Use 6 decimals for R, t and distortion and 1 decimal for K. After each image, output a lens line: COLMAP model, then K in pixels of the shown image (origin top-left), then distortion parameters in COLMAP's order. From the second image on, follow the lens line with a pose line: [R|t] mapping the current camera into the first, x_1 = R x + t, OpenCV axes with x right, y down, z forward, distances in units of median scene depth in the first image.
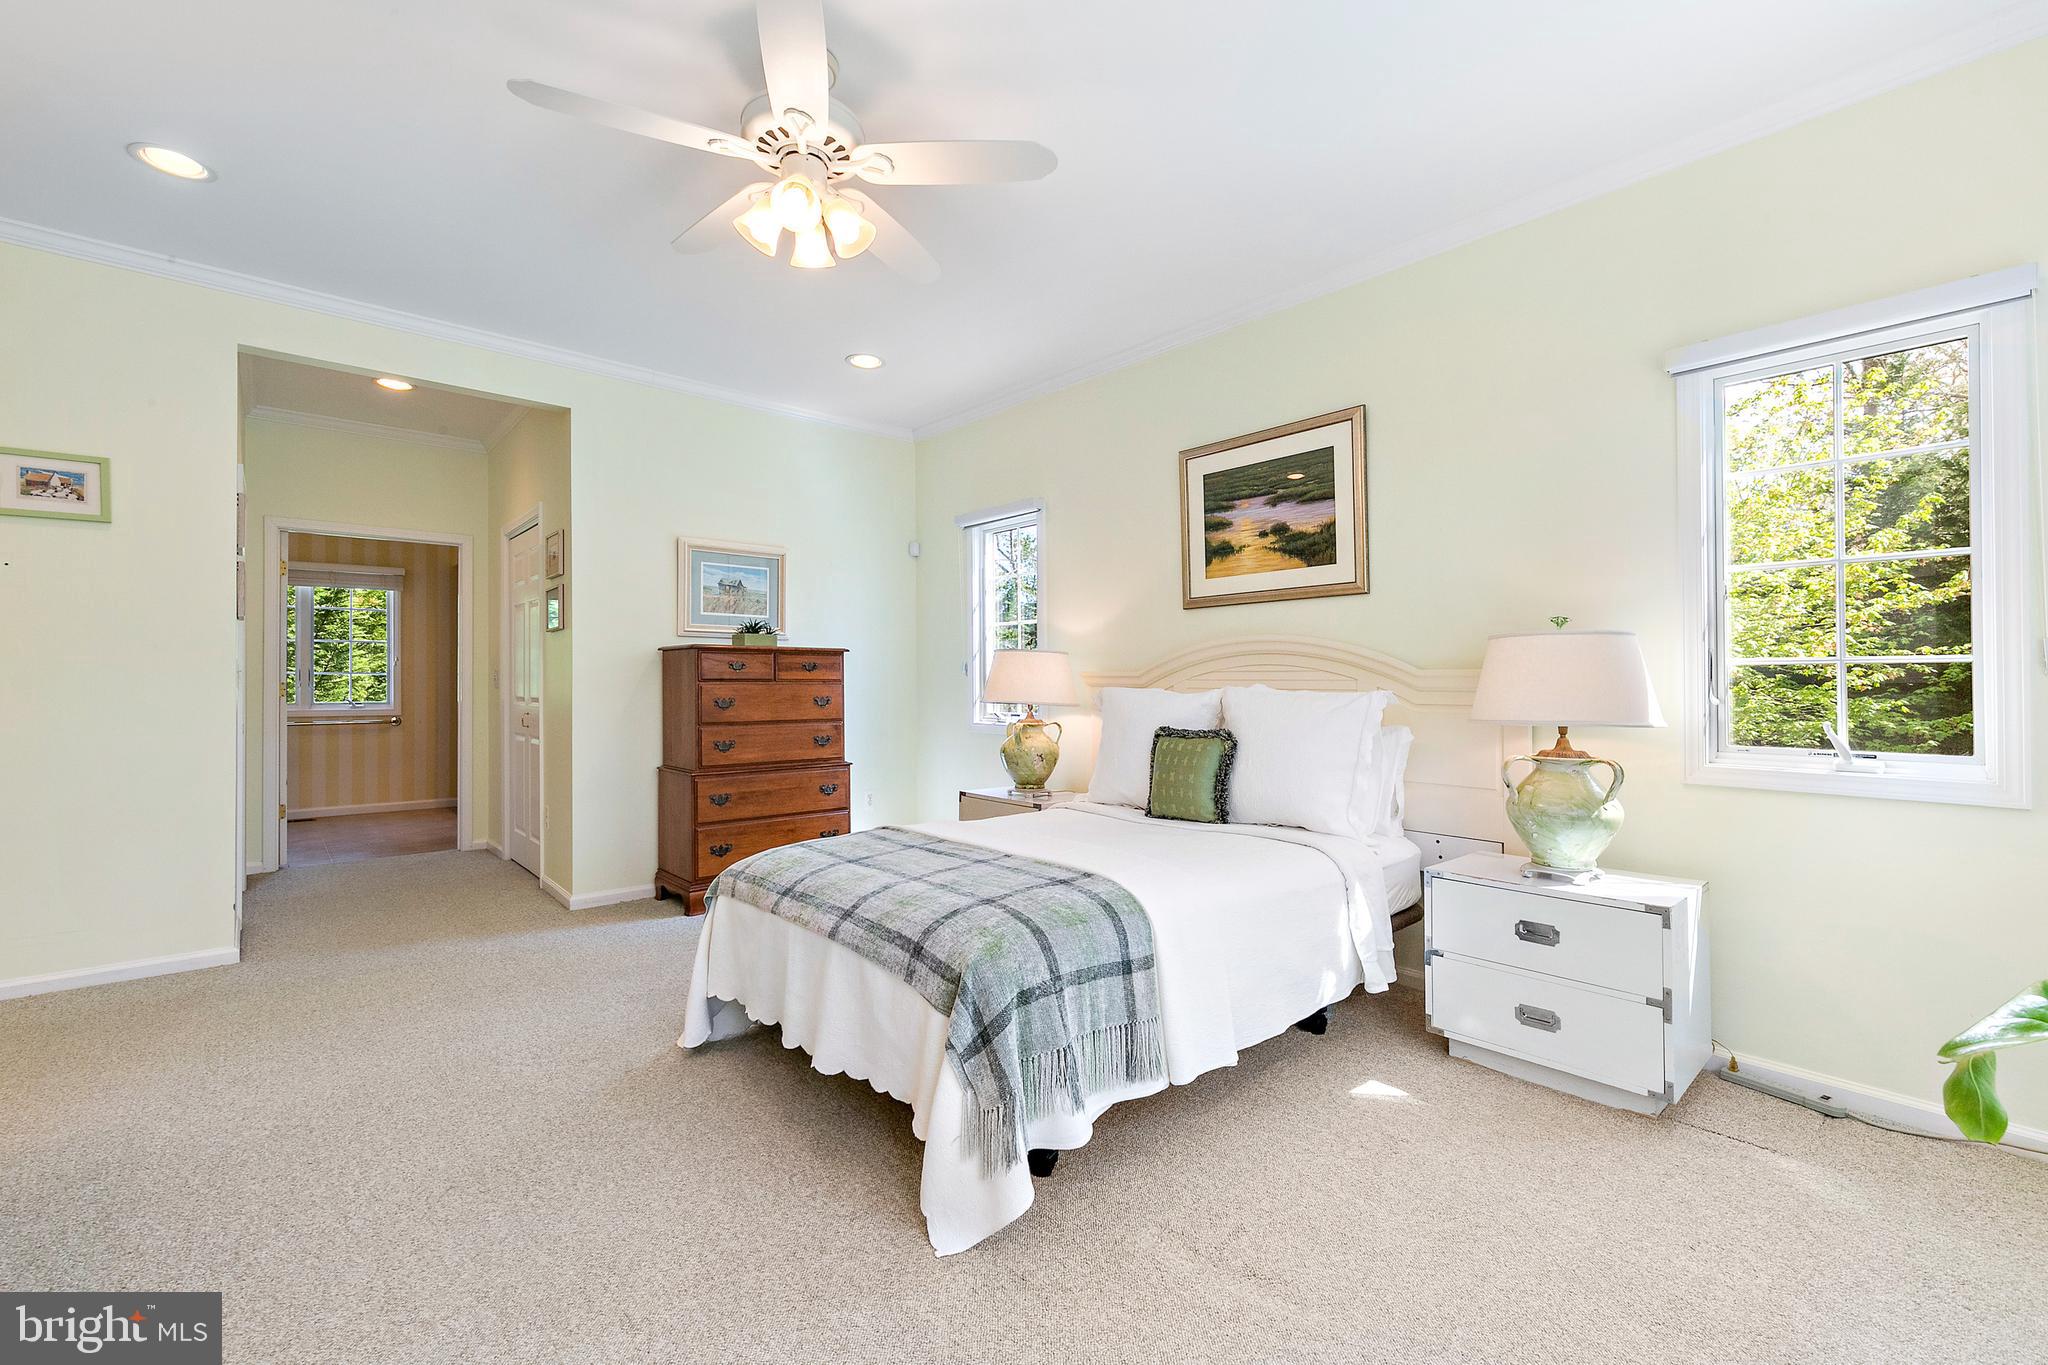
lens RADIAL K [[873.8, 0, 1021.9], [0, 873.8, 673.0], [0, 0, 1]] dist [0.003274, -0.000515]
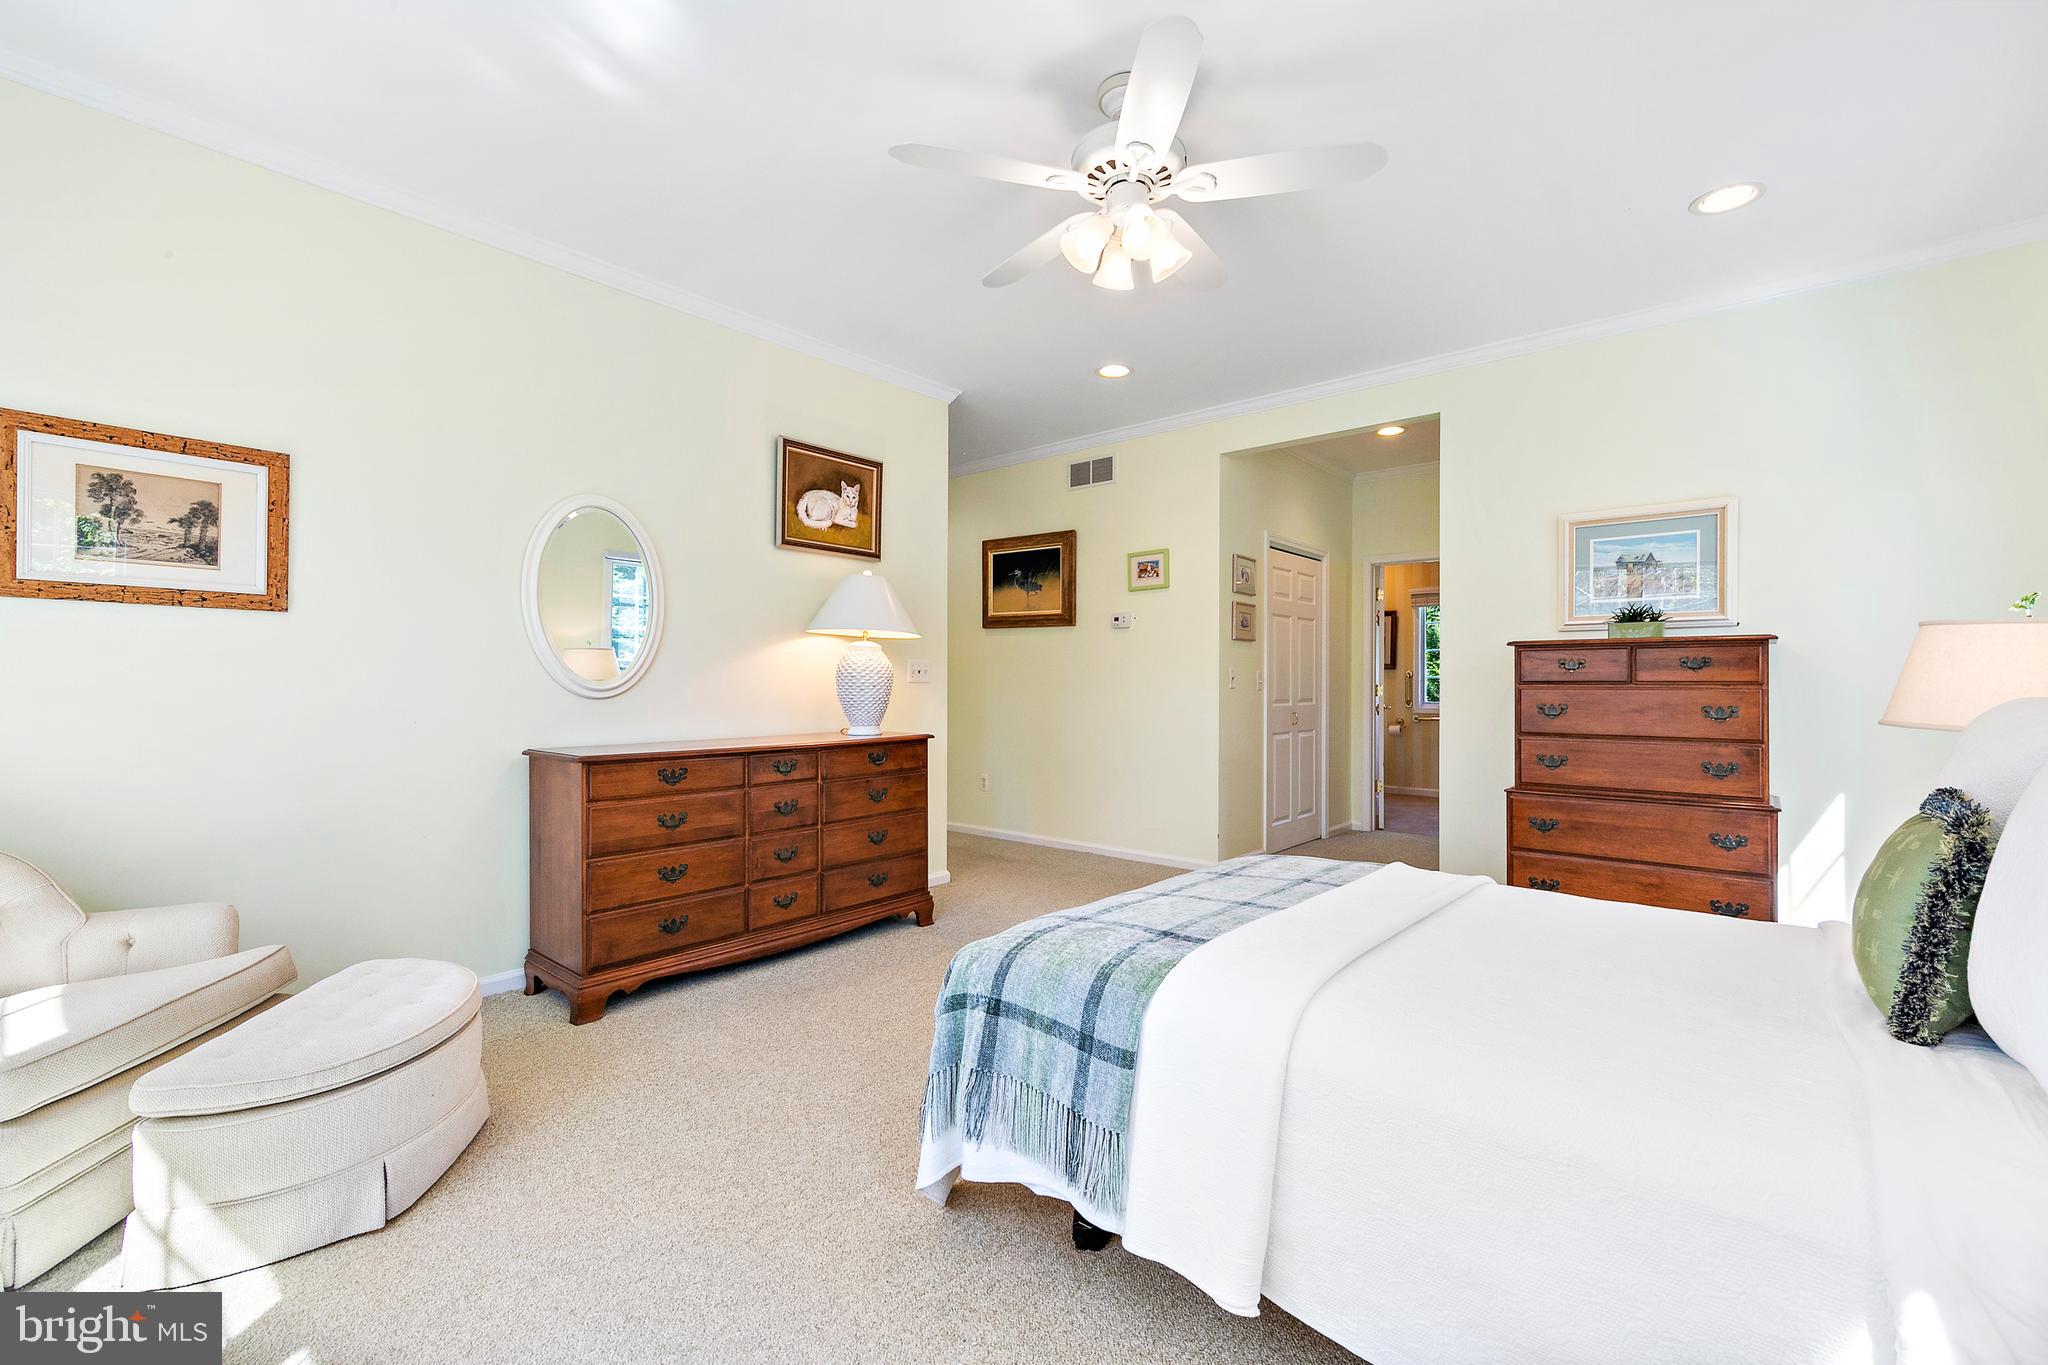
lens RADIAL K [[873.8, 0, 1018.4], [0, 873.8, 682.9], [0, 0, 1]] dist [0.003274, -0.000515]
pose [[0.122016, -0.000454, -0.992528, 0.407821], [0.010294, 0.999947, 0.000808, 0.002753], [0.992475, -0.010316, 0.122014, 0.380374]]
